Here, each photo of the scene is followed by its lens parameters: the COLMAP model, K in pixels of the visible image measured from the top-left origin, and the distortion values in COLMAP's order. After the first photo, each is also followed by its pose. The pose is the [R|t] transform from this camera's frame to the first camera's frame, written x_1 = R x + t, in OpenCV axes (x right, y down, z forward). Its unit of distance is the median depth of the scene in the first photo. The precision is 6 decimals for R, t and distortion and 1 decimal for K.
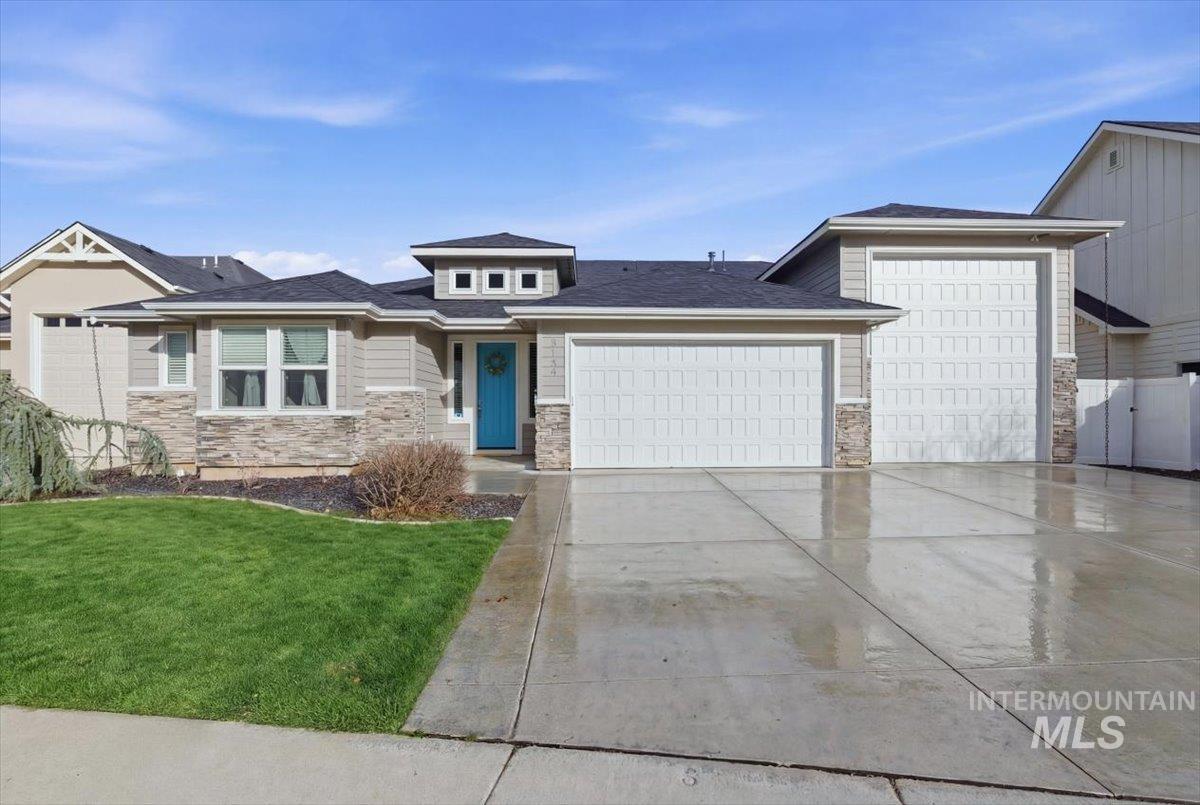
lens RADIAL K [[591.6, 0, 600.0], [0, 591.6, 402.5], [0, 0, 1]] dist [0.000909, 0.000043]
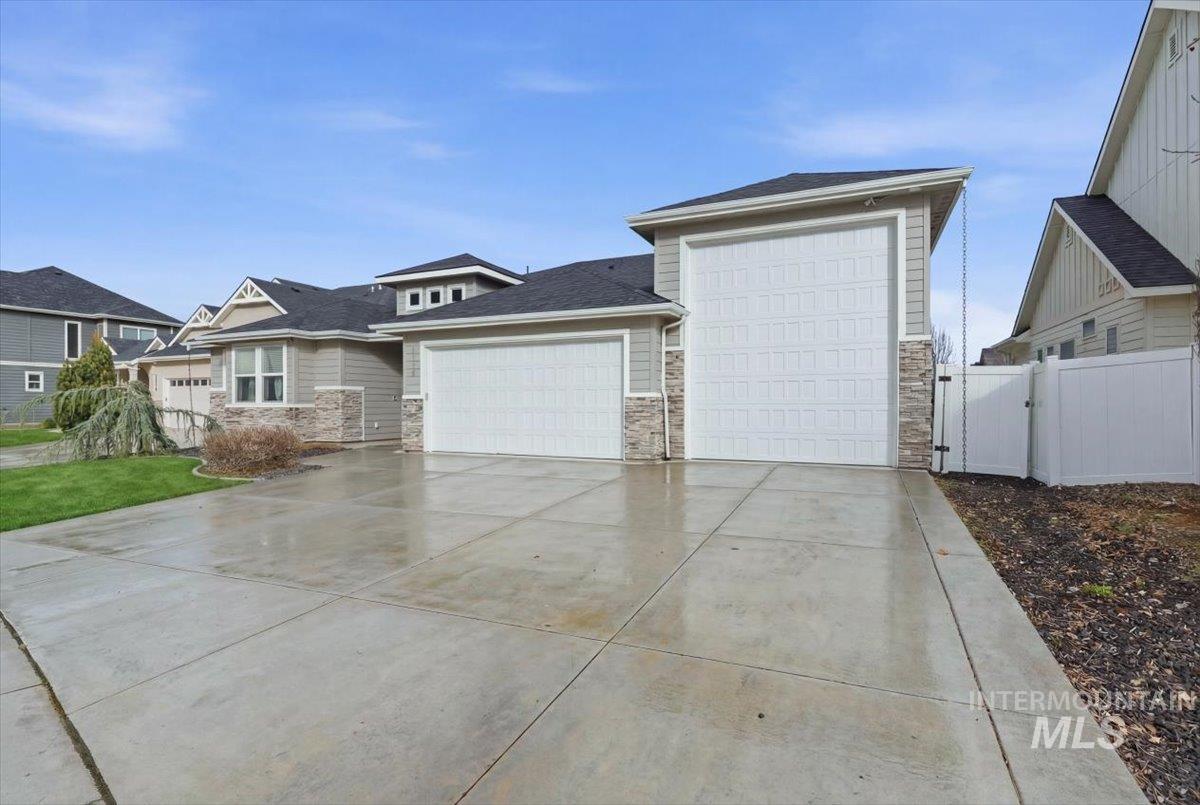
lens RADIAL K [[591.6, 0, 600.0], [0, 591.6, 402.5], [0, 0, 1]] dist [0.000909, 0.000043]
pose [[0.893604, 0.000960, -0.448855, 0.803691], [0.009076, 0.999755, 0.020207, -0.011314], [0.448765, -0.022131, 0.893376, 0.064793]]
